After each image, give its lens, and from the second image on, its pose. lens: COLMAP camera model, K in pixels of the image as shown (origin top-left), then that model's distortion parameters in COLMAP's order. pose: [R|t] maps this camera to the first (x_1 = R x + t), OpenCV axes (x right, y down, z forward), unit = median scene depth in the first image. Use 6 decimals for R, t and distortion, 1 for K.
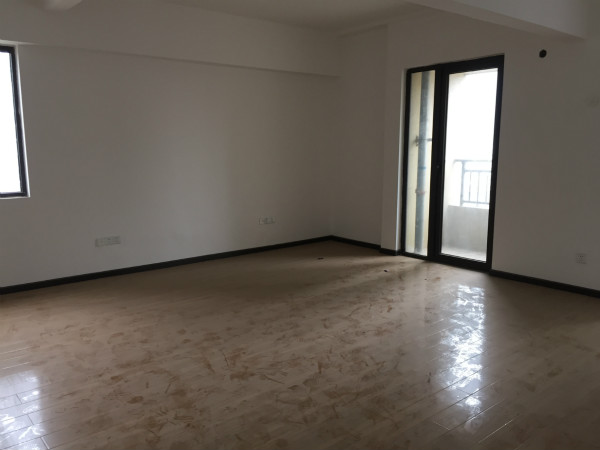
lens RADIAL K [[512.6, 0, 300.0], [0, 512.6, 225.0], [0, 0, 1]] dist [0.095710, -0.129846]
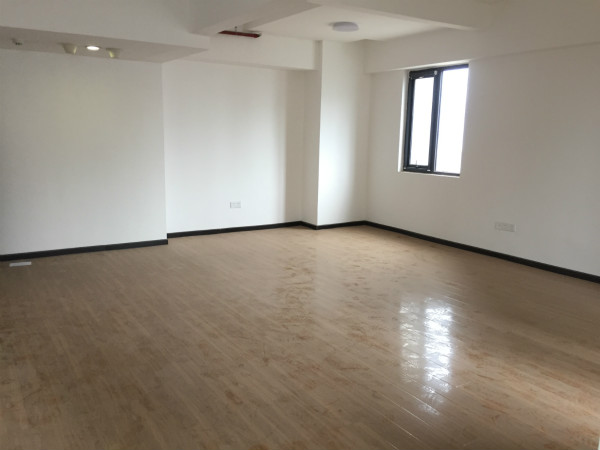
lens RADIAL K [[512.6, 0, 300.0], [0, 512.6, 225.0], [0, 0, 1]] dist [0.095710, -0.129846]
pose [[-0.120491, 0.176161, -0.976959, 0.979128], [-0.176149, 0.964718, 0.195679, -0.144406], [0.976961, 0.195668, -0.085210, 0.864319]]
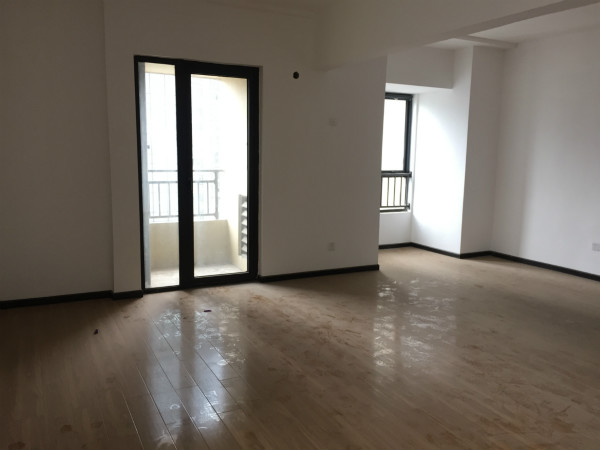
lens RADIAL K [[512.6, 0, 300.0], [0, 512.6, 225.0], [0, 0, 1]] dist [0.095710, -0.129846]
pose [[0.218839, -0.135964, 0.966242, -0.765498], [0.135636, 0.984869, 0.107866, -0.149898], [-0.966288, 0.107451, 0.233969, 0.893096]]
